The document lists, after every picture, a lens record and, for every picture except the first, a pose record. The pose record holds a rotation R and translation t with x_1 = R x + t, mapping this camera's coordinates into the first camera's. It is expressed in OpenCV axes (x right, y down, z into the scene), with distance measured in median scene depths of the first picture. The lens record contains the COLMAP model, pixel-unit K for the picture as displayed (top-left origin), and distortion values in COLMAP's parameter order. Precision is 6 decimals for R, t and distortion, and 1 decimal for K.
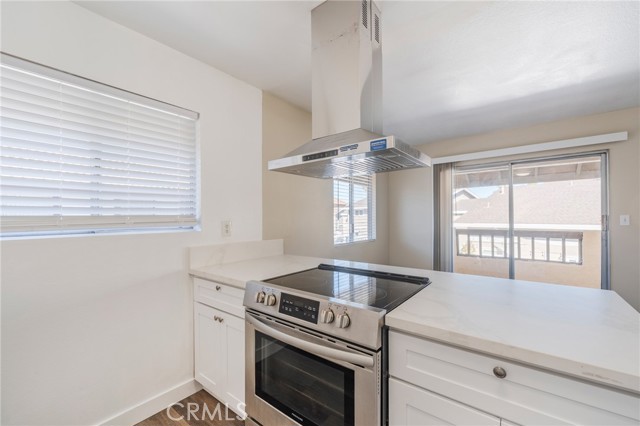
lens RADIAL K [[260.6, 0, 321.9], [0, 260.6, 218.0], [0, 0, 1]] dist [0.001372, 0.000238]
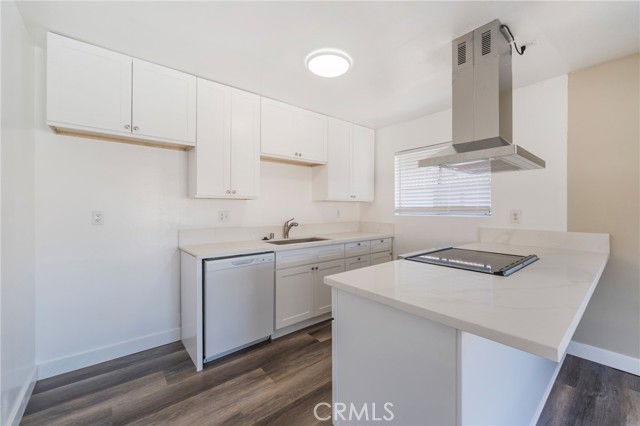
lens RADIAL K [[260.6, 0, 323.2], [0, 260.6, 208.9], [0, 0, 1]] dist [0.001372, 0.000238]
pose [[-0.207845, 0.009812, -0.978113, 1.147870], [0.001029, 0.999951, 0.009812, -0.009182], [0.978161, 0.001033, -0.207845, 0.429942]]
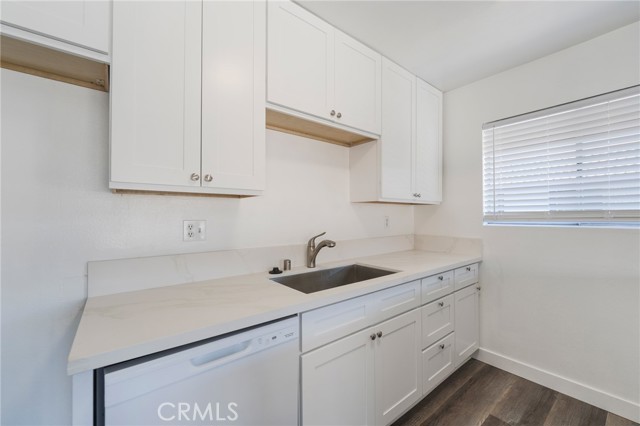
lens RADIAL K [[260.6, 0, 324.2], [0, 260.6, 213.9], [0, 0, 1]] dist [0.001372, 0.000238]
pose [[-0.218496, 0.000603, -0.975838, 0.466104], [0.003535, 0.999994, -0.000173, 0.001168], [0.975832, -0.003487, -0.218496, 0.097804]]
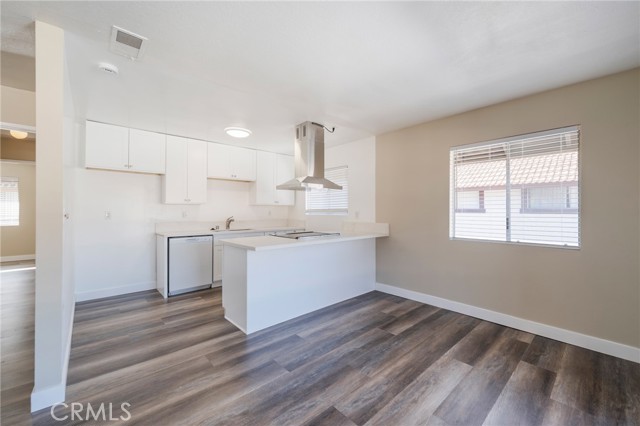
lens RADIAL K [[260.6, 0, 323.6], [0, 260.6, 208.5], [0, 0, 1]] dist [0.001372, 0.000238]
pose [[-0.164197, 0.000099, -0.986428, 1.973379], [0.001011, 0.999999, -0.000068, -0.009722], [0.986427, -0.001009, -0.164197, 1.224961]]
